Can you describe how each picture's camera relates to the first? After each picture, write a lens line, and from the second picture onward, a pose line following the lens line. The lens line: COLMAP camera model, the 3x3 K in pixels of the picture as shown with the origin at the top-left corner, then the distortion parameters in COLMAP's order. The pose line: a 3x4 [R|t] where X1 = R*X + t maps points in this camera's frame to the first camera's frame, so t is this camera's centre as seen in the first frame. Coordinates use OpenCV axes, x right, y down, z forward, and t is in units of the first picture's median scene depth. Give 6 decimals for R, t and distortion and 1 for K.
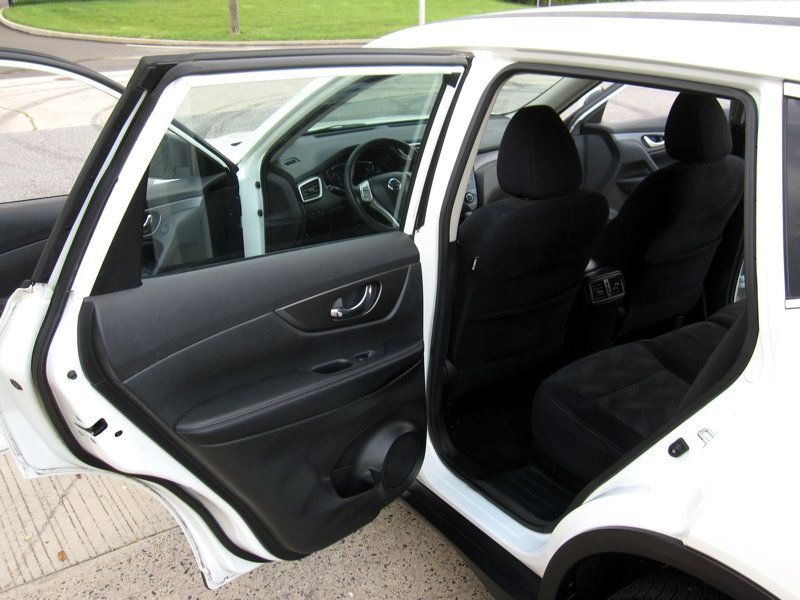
lens RADIAL K [[777.5, 0, 400.0], [0, 777.5, 300.0], [0, 0, 1]] dist [-0.070795, 0.033047]
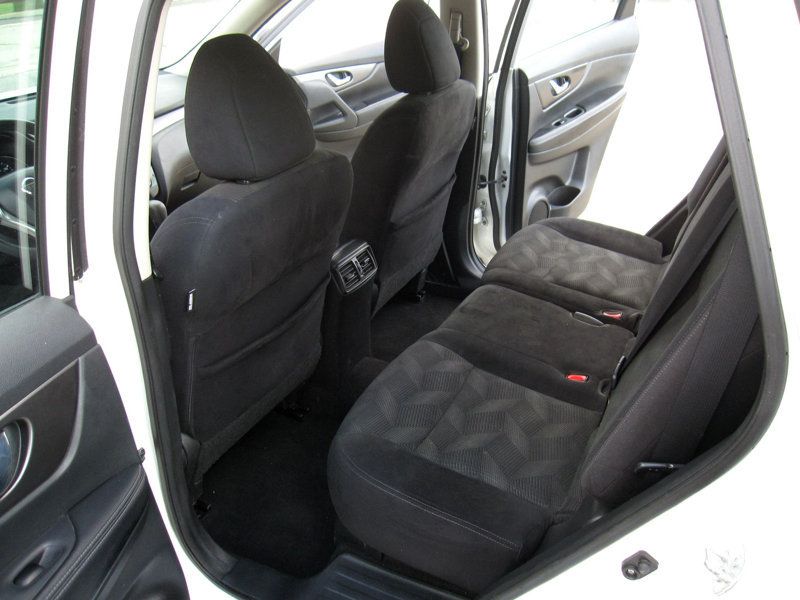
lens RADIAL K [[658.2, 0, 400.0], [0, 658.2, 300.0], [0, 0, 1]] dist [-0.049036, 0.000912]
pose [[0.879583, -0.252359, 0.403297, 0.025711], [0.210499, 0.966663, 0.145785, -0.073115], [-0.426642, -0.043336, 0.903382, 0.371373]]
